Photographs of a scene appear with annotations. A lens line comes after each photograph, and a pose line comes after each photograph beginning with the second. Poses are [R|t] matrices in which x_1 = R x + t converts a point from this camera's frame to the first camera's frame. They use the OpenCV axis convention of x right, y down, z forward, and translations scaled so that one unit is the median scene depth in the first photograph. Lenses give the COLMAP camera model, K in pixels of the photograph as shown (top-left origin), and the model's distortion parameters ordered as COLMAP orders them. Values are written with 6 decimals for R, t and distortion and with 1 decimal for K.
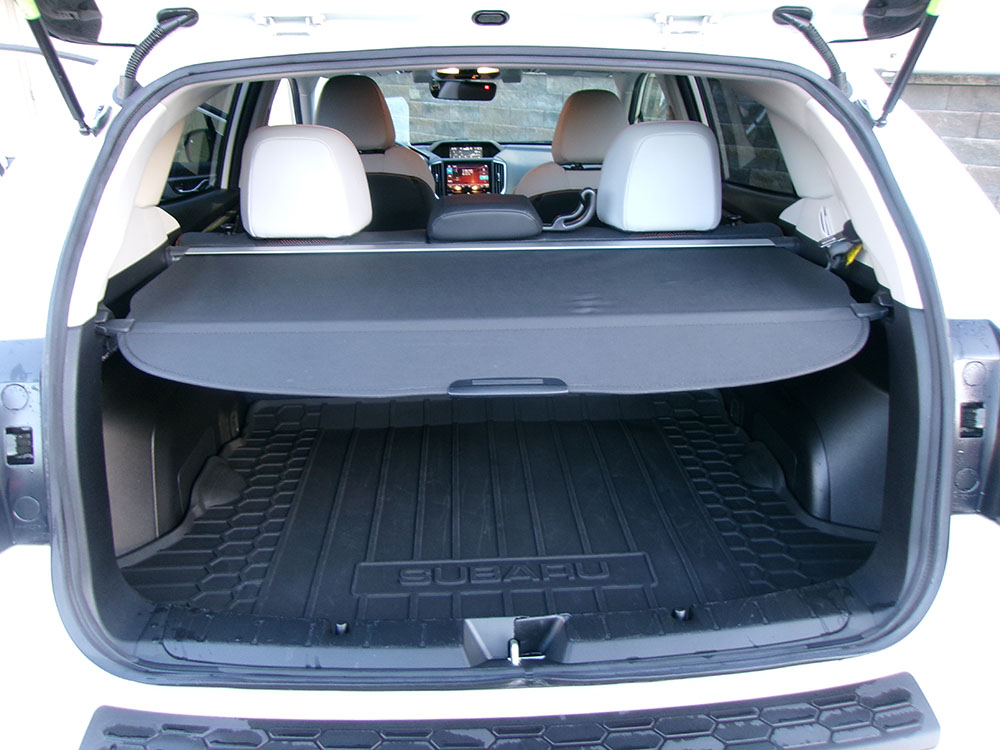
lens RADIAL K [[765.1, 0, 500.1], [0, 765.1, 373.7], [0, 0, 1]] dist [-0.013845, 0.033154]
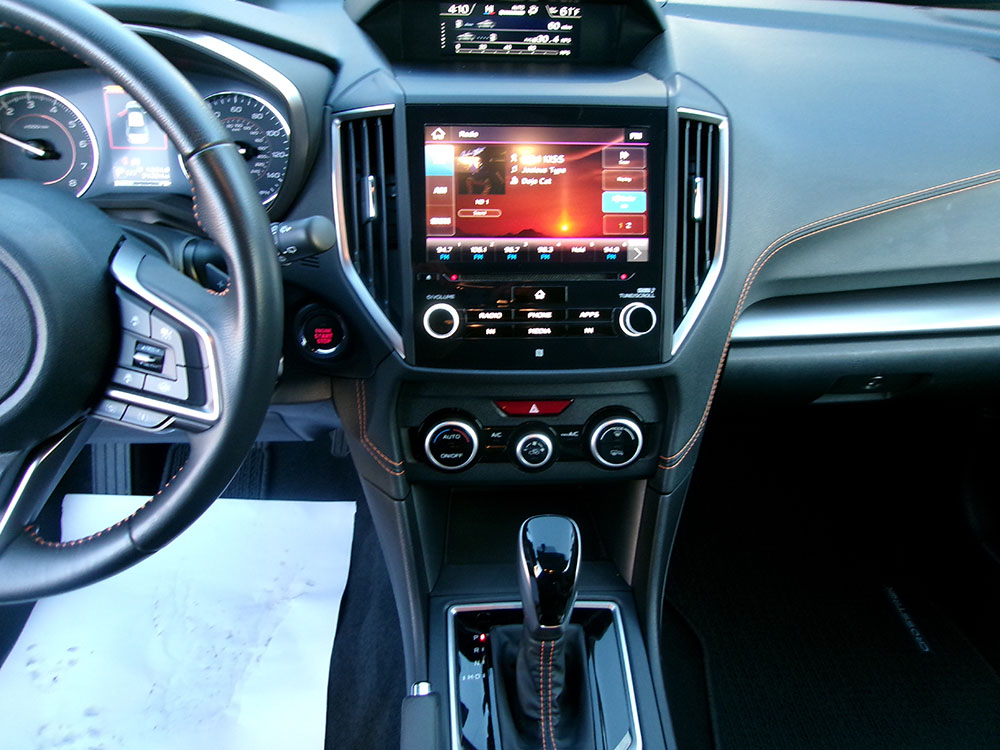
lens RADIAL K [[765.1, 0, 500.8], [0, 765.1, 375.2], [0, 0, 1]] dist [-0.013845, 0.033154]
pose [[0.999458, 0.019586, 0.026455, -0.055107], [-0.024622, 0.978252, 0.205952, -0.252974], [-0.021846, -0.206491, 0.978204, 0.808754]]
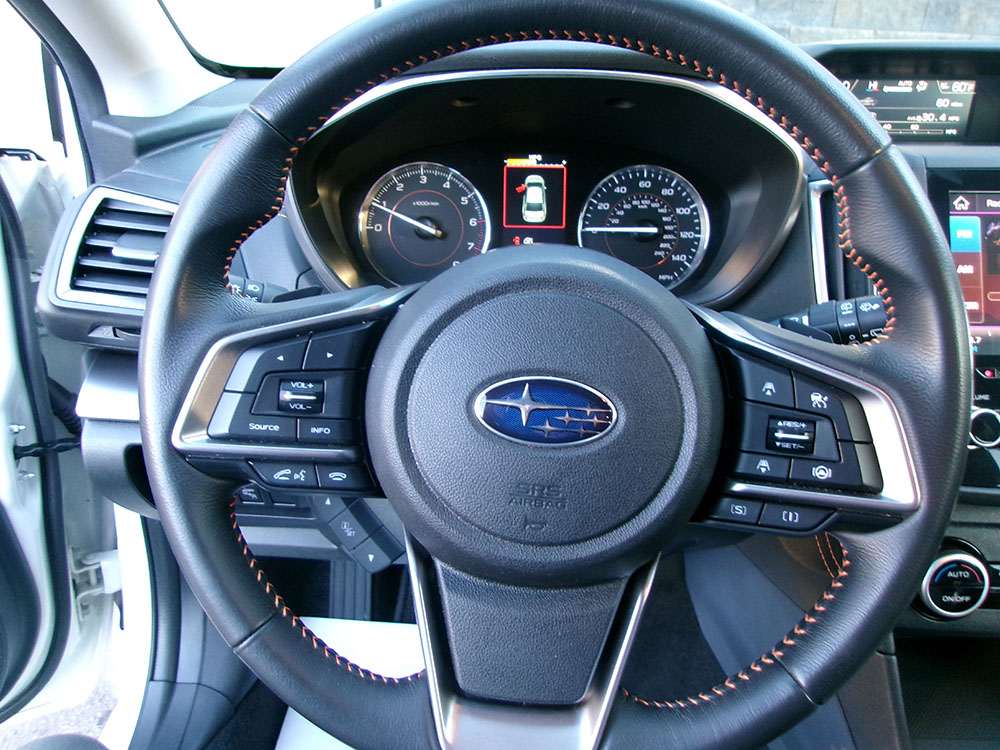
lens RADIAL K [[765.1, 0, 501.7], [0, 765.1, 377.1], [0, 0, 1]] dist [-0.013845, 0.033154]
pose [[0.998733, 0.037005, -0.034103, -0.153276], [-0.034737, 0.997292, 0.064829, -0.243365], [0.036410, -0.063563, 0.997313, 0.842763]]
